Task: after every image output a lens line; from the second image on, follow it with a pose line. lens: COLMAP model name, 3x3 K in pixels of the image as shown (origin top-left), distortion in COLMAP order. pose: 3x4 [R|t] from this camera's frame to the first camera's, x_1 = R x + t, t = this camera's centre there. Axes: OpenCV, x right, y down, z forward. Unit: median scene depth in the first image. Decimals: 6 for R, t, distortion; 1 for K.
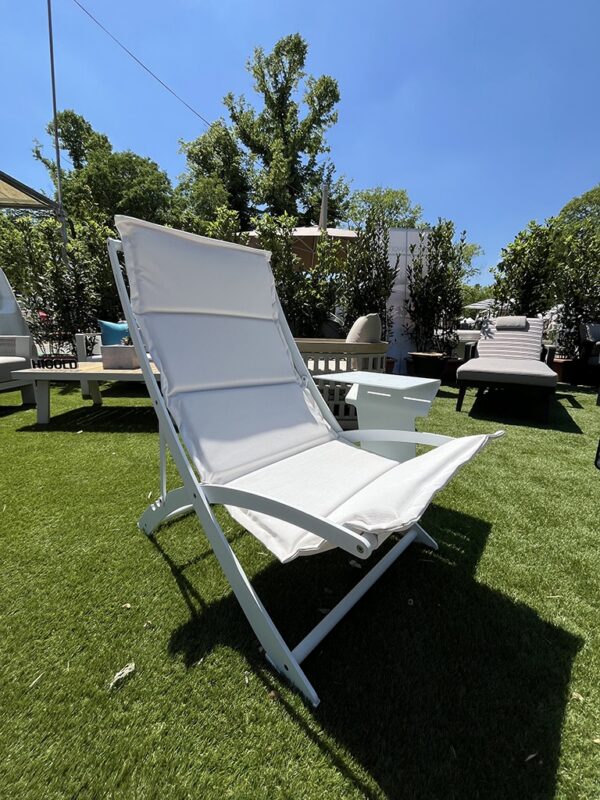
lens RADIAL K [[321.7, 0, 304.3], [0, 321.7, 398.1], [0, 0, 1]] dist [-0.000967, 0.000249]
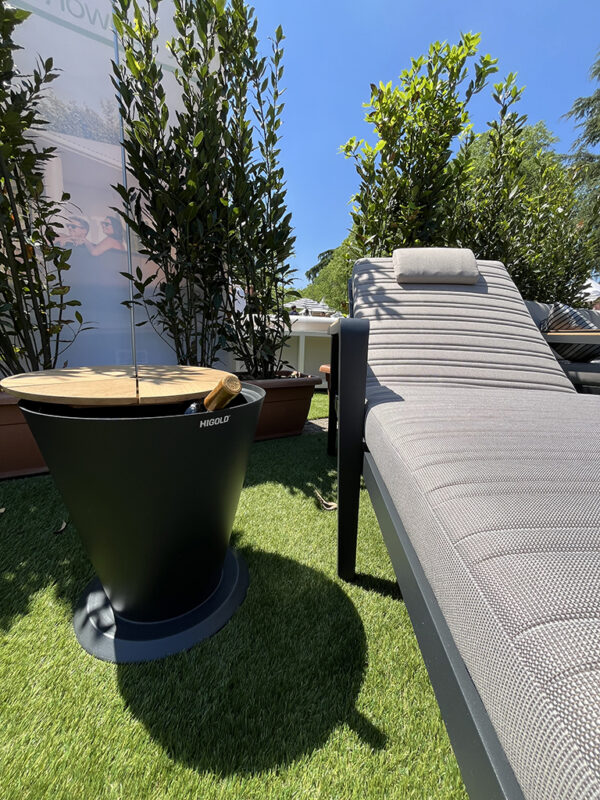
lens RADIAL K [[321.7, 0, 304.3], [0, 321.7, 398.1], [0, 0, 1]] dist [-0.000967, 0.000249]
pose [[0.871149, -0.085247, 0.483563, 0.310863], [0.081614, 0.996254, 0.028599, -0.105759], [-0.484189, 0.014551, 0.874842, 0.674150]]
